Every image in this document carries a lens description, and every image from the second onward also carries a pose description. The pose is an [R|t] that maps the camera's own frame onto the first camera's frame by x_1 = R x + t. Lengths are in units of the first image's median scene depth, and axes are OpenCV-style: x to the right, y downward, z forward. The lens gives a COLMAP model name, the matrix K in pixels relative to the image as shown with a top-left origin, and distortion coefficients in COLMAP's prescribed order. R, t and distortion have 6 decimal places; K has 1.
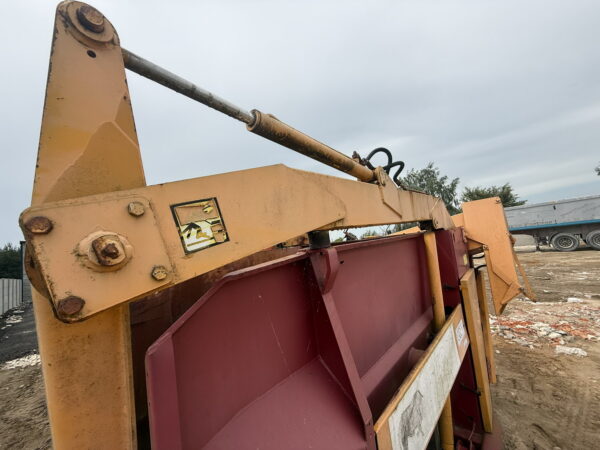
lens RADIAL K [[239.6, 0, 299.7], [0, 239.6, 224.9], [0, 0, 1]] dist [0.001403, -0.000372]
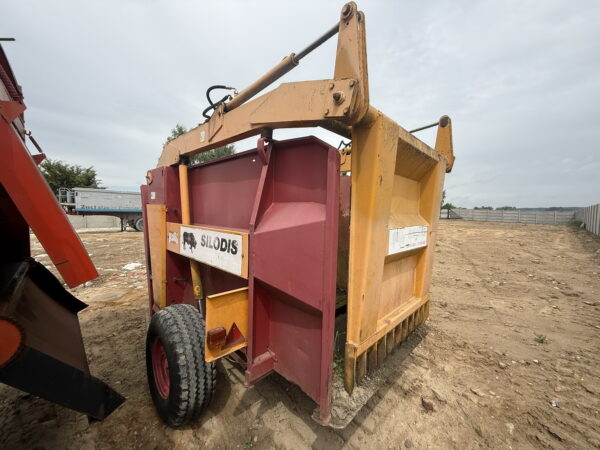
lens RADIAL K [[239.6, 0, 300.2], [0, 239.6, 224.2], [0, 0, 1]] dist [0.001403, -0.000372]
pose [[0.021615, 0.072782, 0.997114, -0.791030], [-0.111467, 0.991304, -0.069941, 0.281252], [-0.993533, -0.109633, 0.029539, 0.490287]]
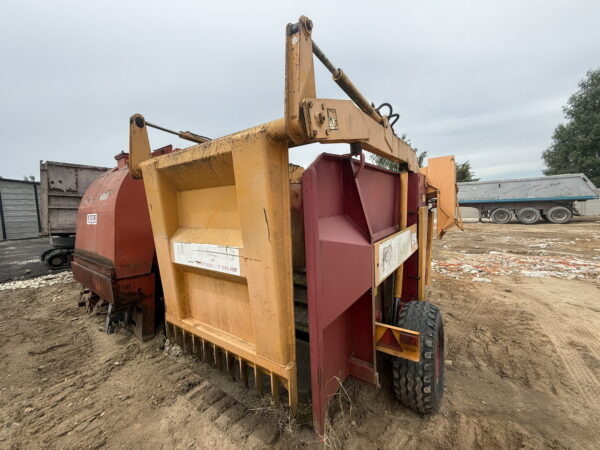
lens RADIAL K [[239.6, 0, 298.6], [0, 239.6, 224.8], [0, 0, 1]] dist [0.001403, -0.000372]
pose [[0.989582, 0.064956, 0.128482, -0.140092], [-0.084043, 0.985227, 0.149212, 0.101225], [-0.116892, -0.158456, 0.980422, -0.214750]]
